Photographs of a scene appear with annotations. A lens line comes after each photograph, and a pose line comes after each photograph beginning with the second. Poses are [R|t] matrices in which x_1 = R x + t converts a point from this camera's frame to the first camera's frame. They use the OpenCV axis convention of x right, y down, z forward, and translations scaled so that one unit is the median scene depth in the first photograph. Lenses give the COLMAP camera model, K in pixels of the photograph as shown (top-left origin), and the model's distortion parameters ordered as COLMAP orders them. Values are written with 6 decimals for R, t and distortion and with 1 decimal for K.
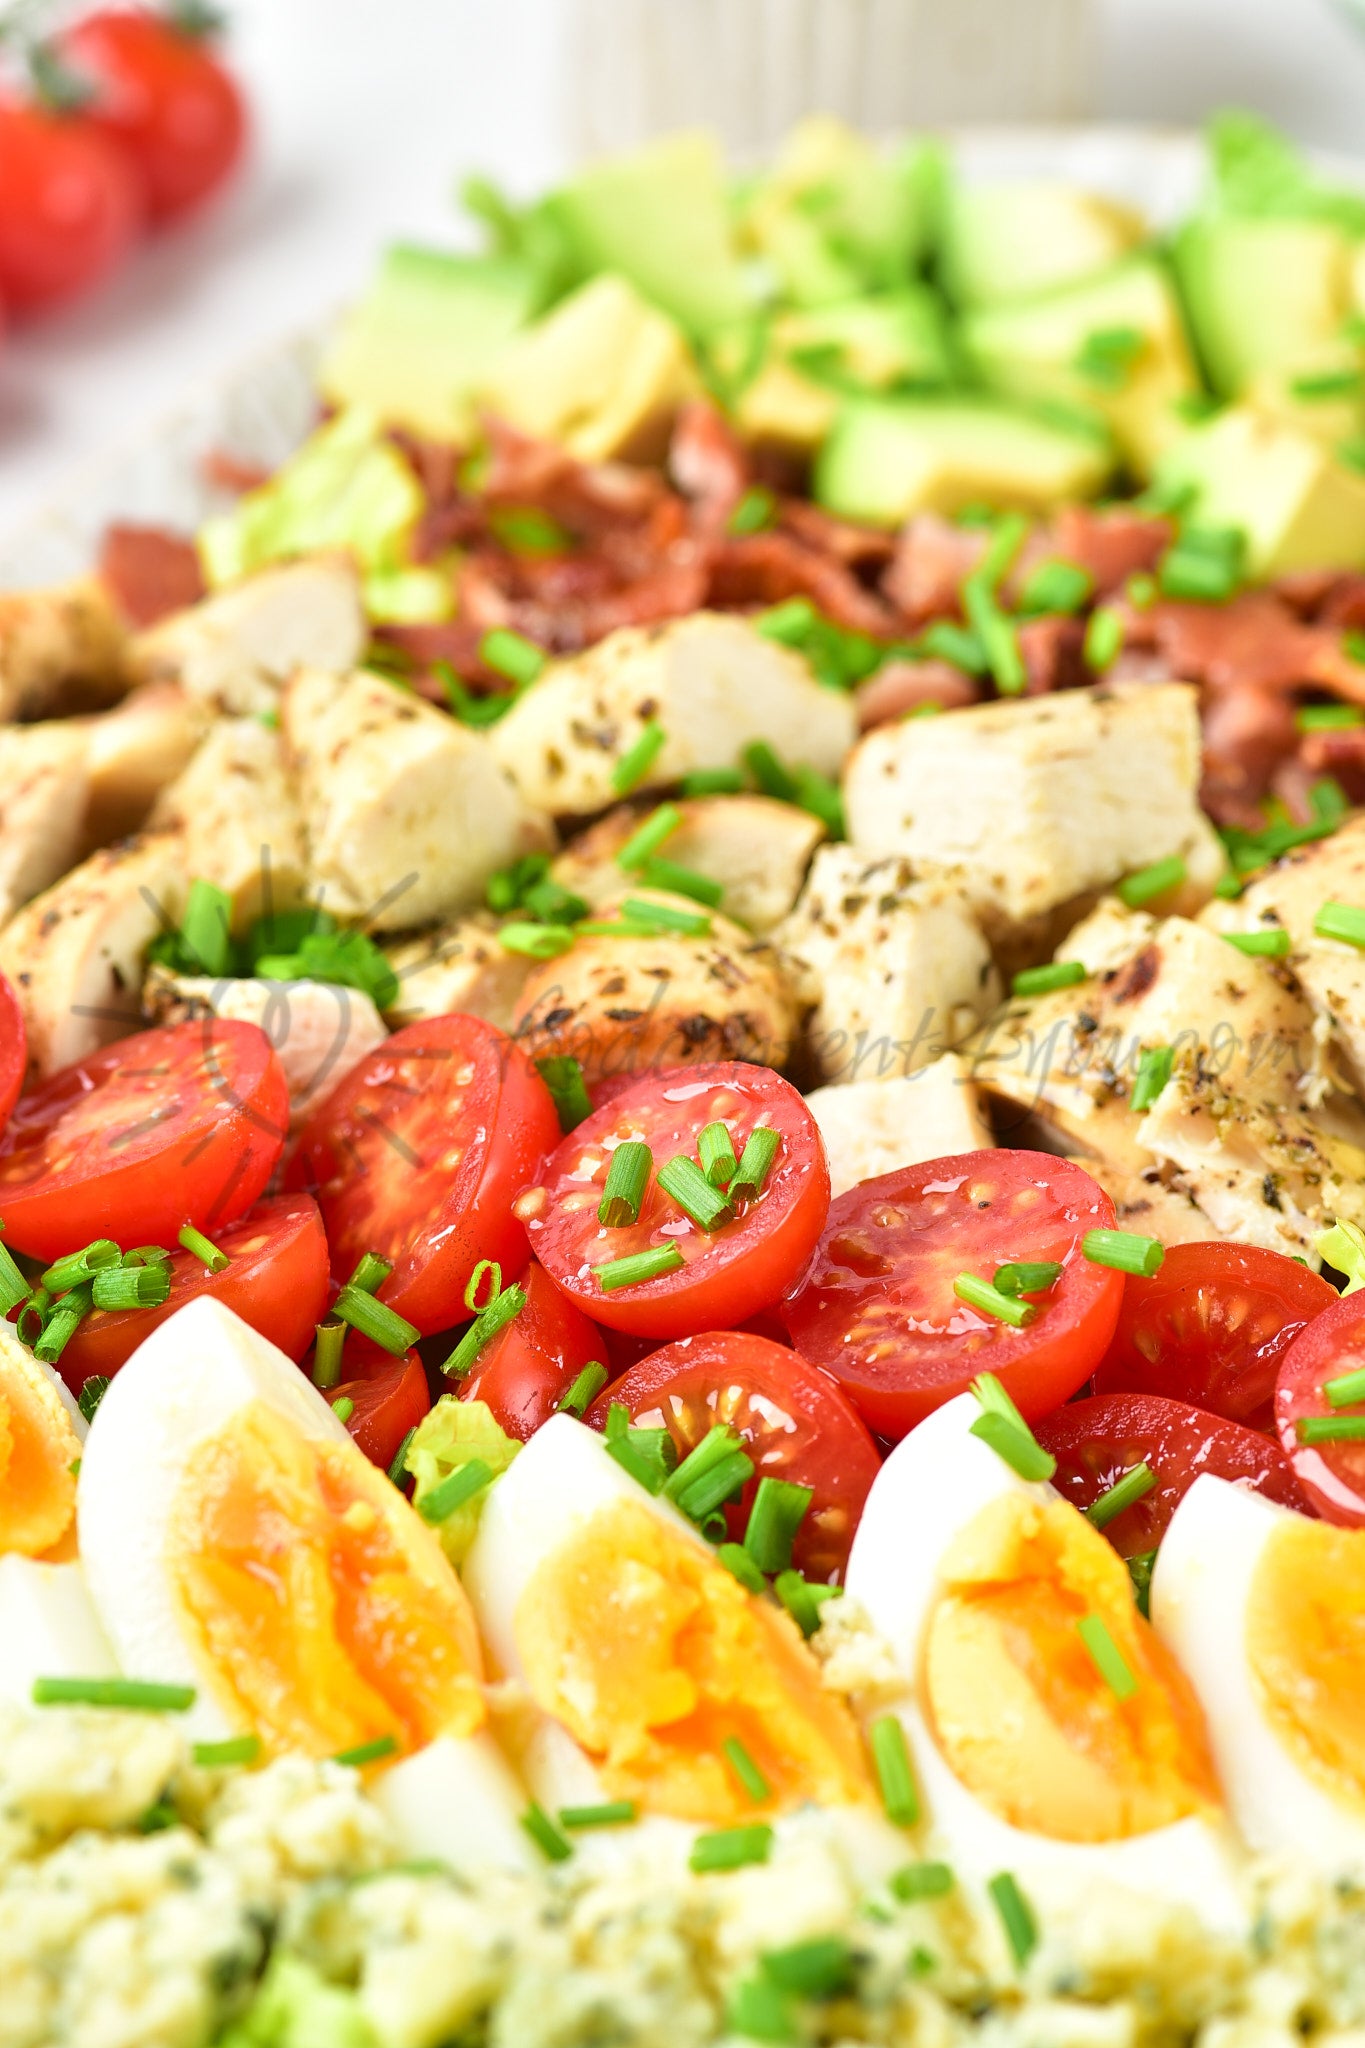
lens RADIAL K [[7438.0, 0, 682.5], [0, 7438.0, 1024.0], [0, 0, 1]] dist [-0.216037, -4.896021]
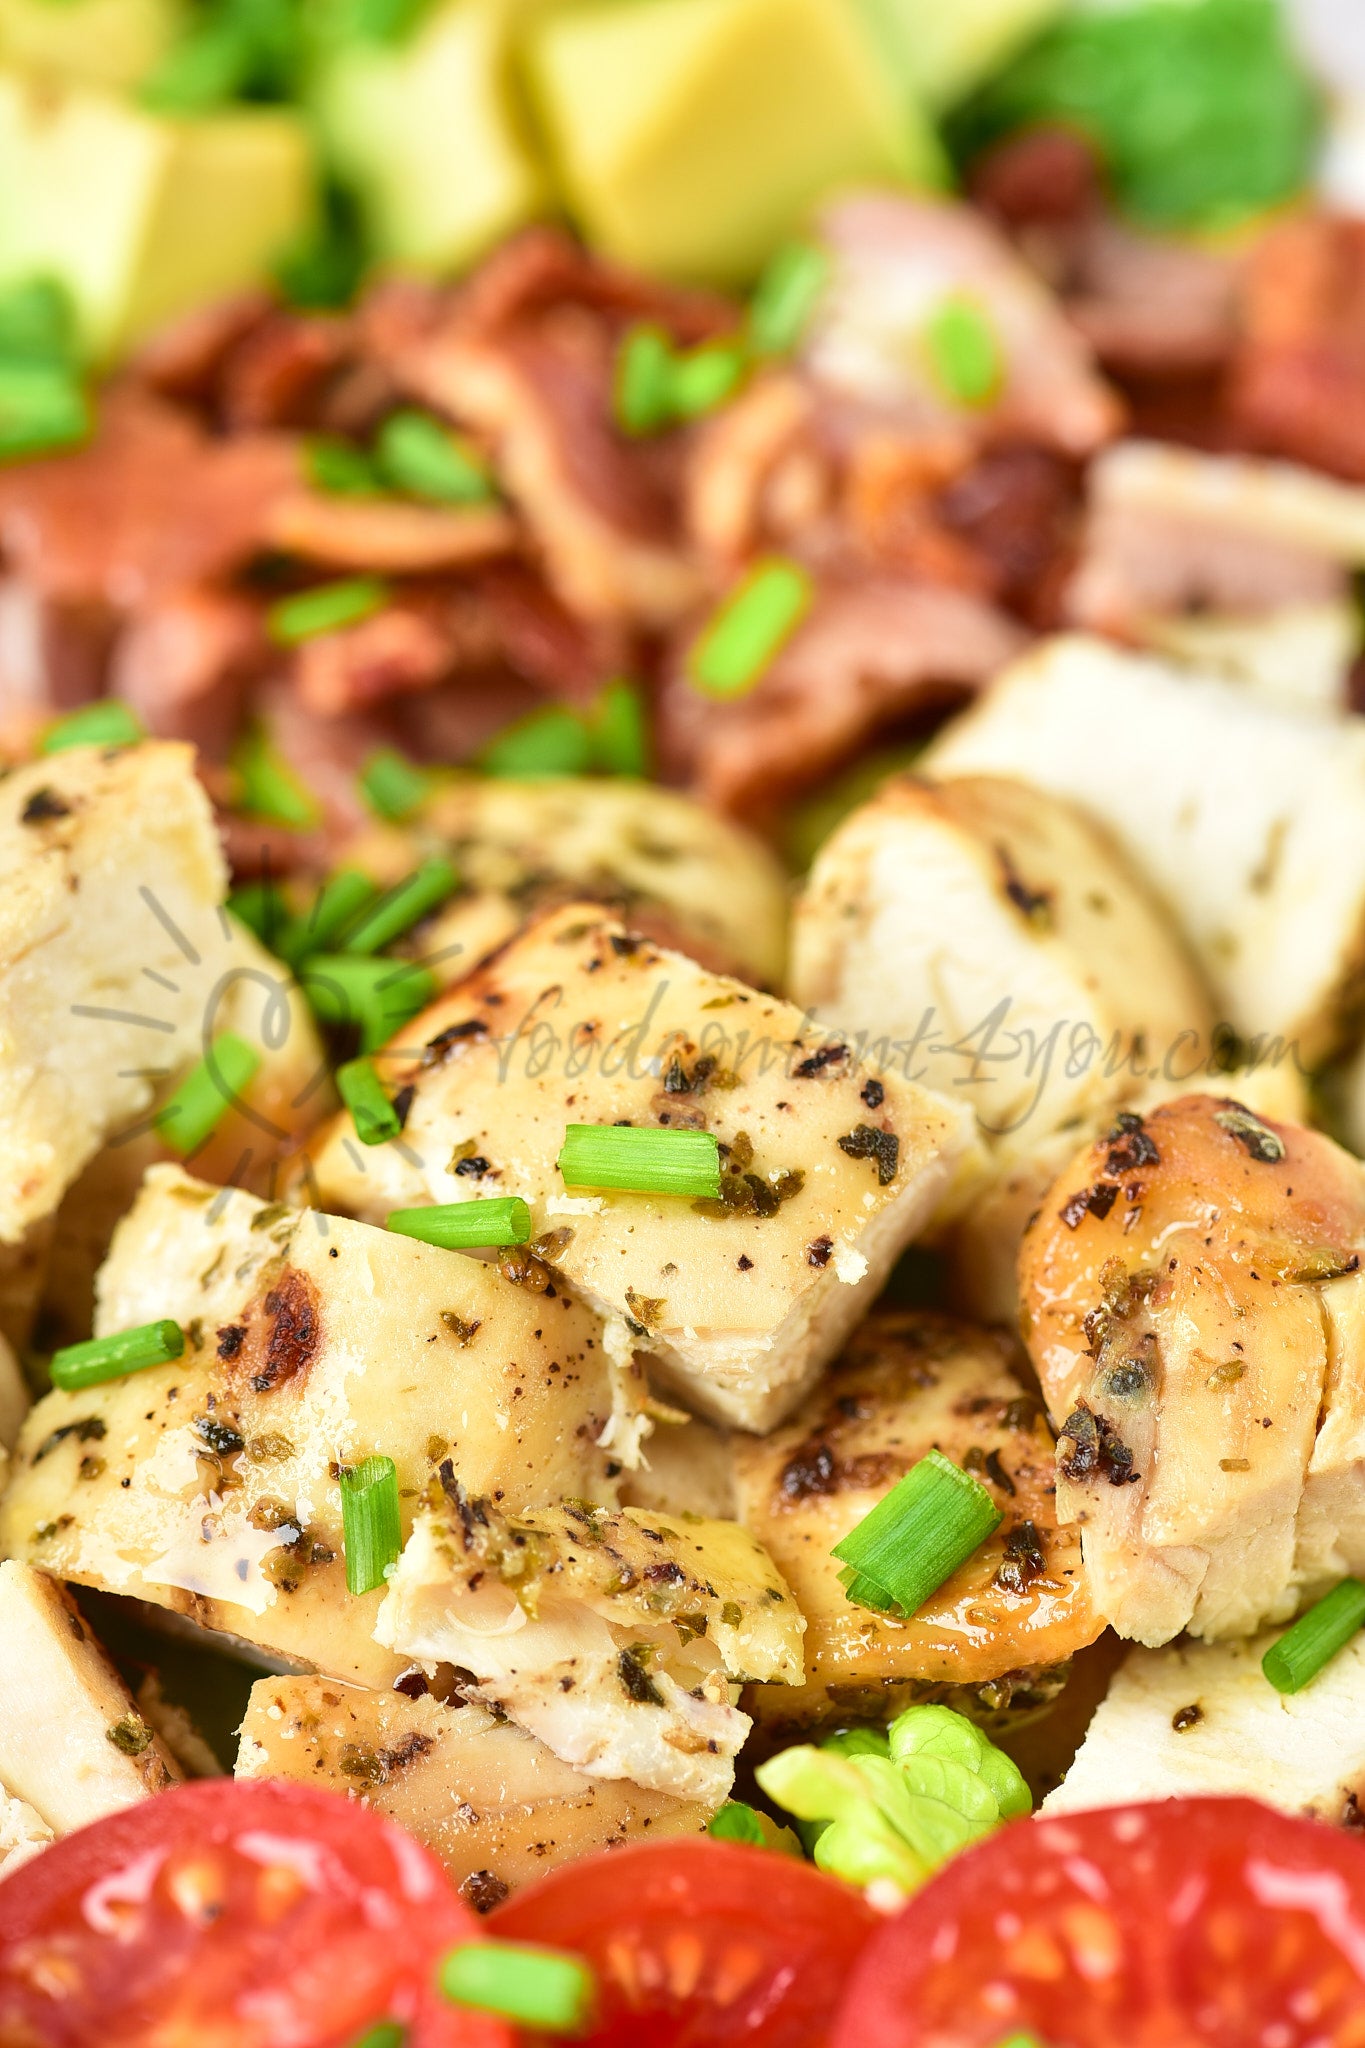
lens RADIAL K [[8246.2, 0, 682.5], [0, 8246.2, 1024.0], [0, 0, 1]] dist [-0.168528, -3.706834]
pose [[0.935544, -0.283459, 0.210732, -0.037097], [0.233170, 0.943780, 0.234332, -0.172540], [-0.265308, -0.170092, 0.949042, 0.400948]]
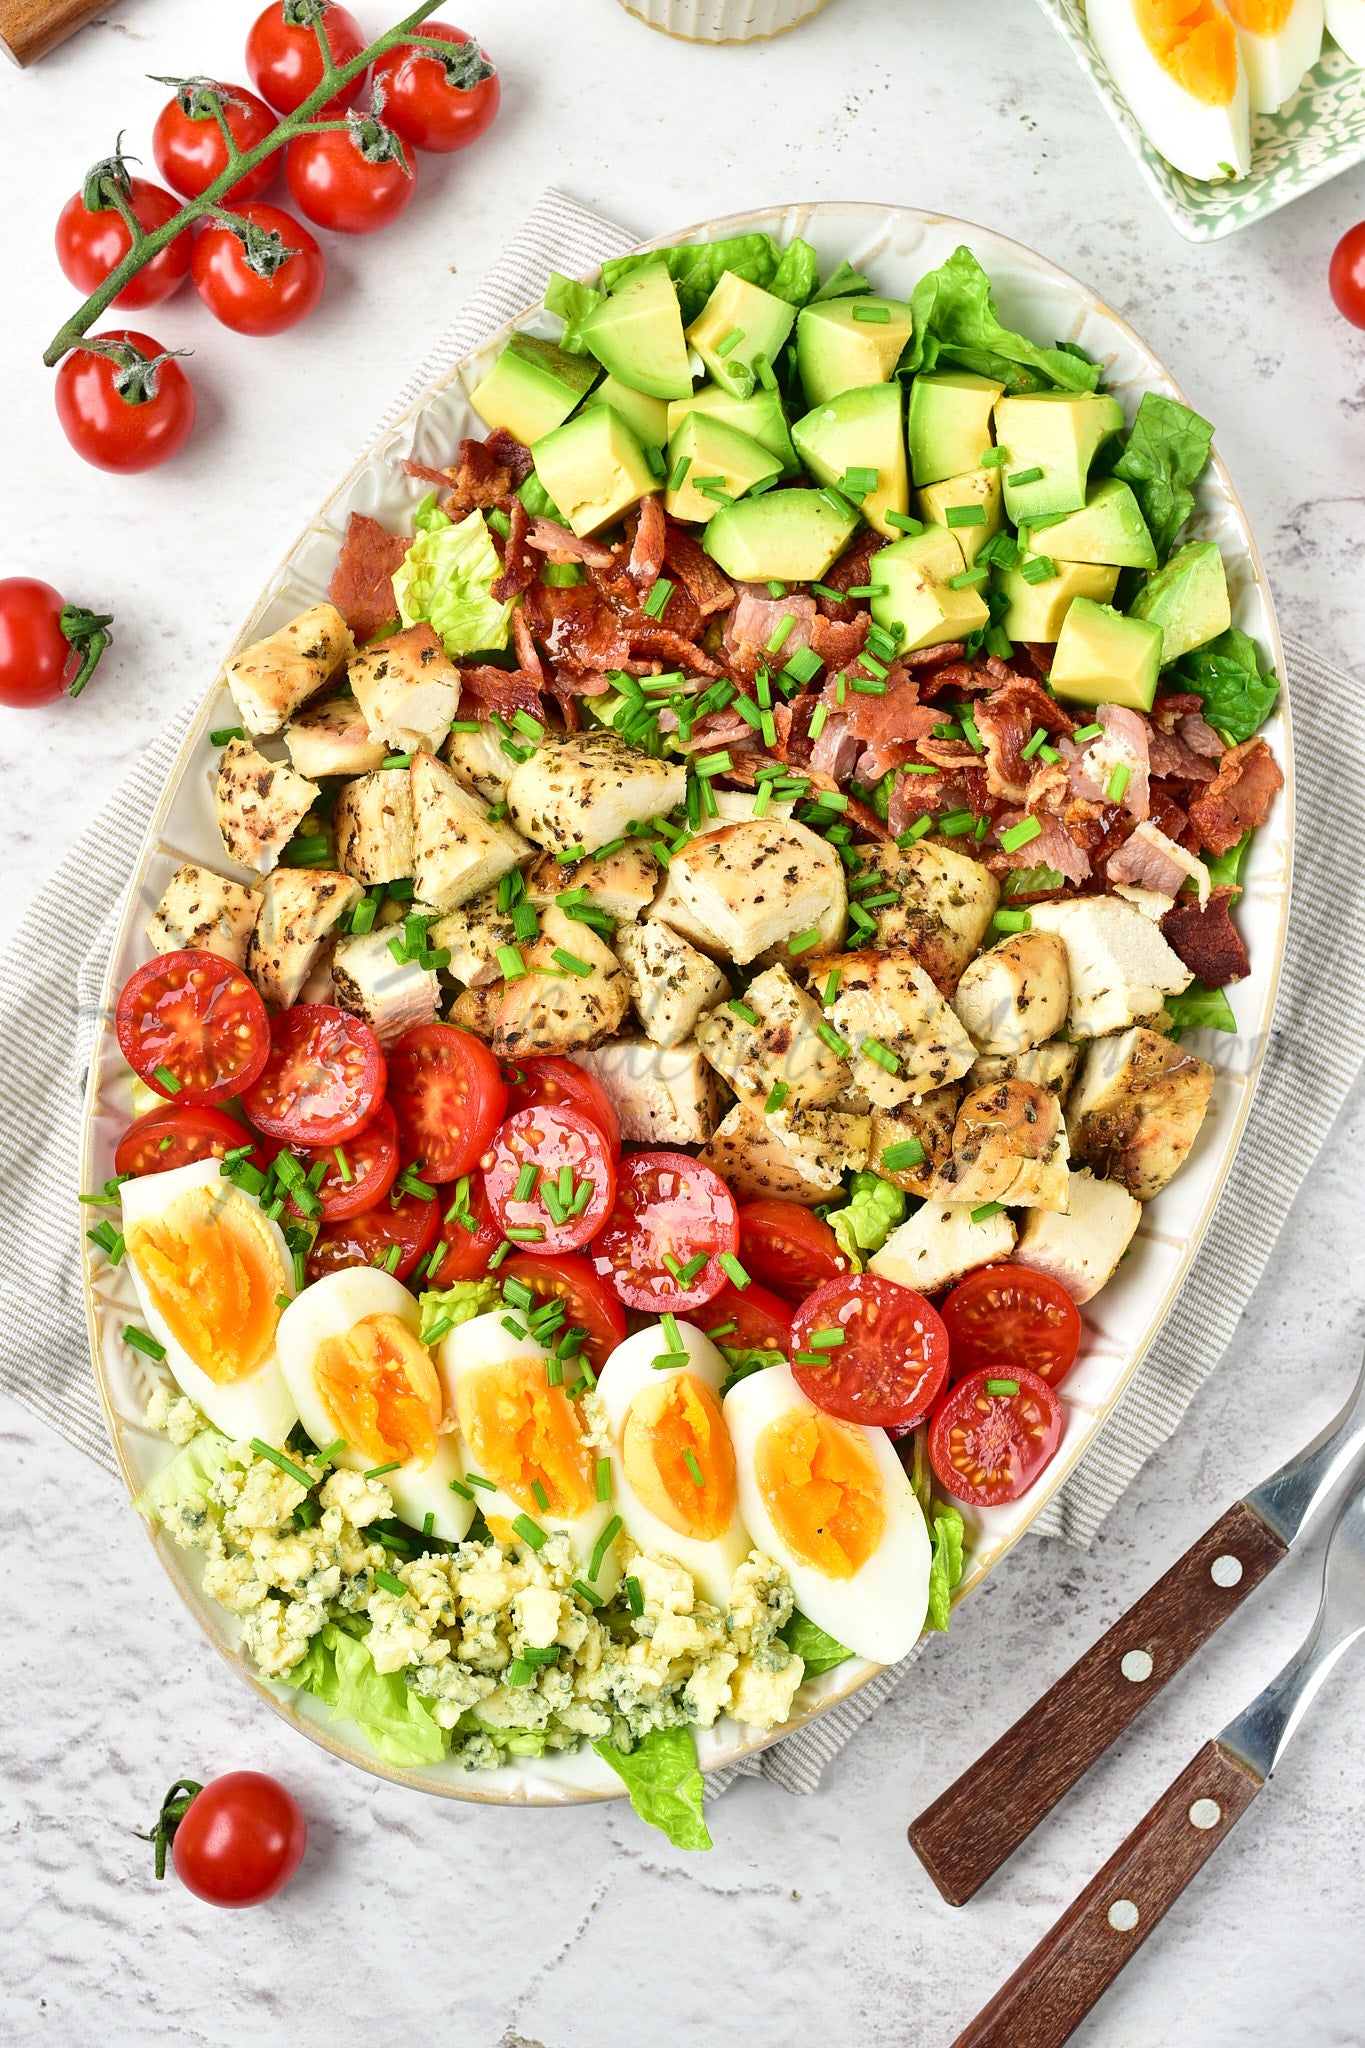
lens RADIAL K [[3140.5, 0, 685.8], [0, 3140.5, 1047.3], [0, 0, 1]] dist [-0.174457, -0.014189]
pose [[0.992395, 0.122627, 0.010678, 0.024558], [-0.088884, 0.653892, 0.751349, -0.707078], [0.085154, -0.746584, 0.659819, 0.392347]]
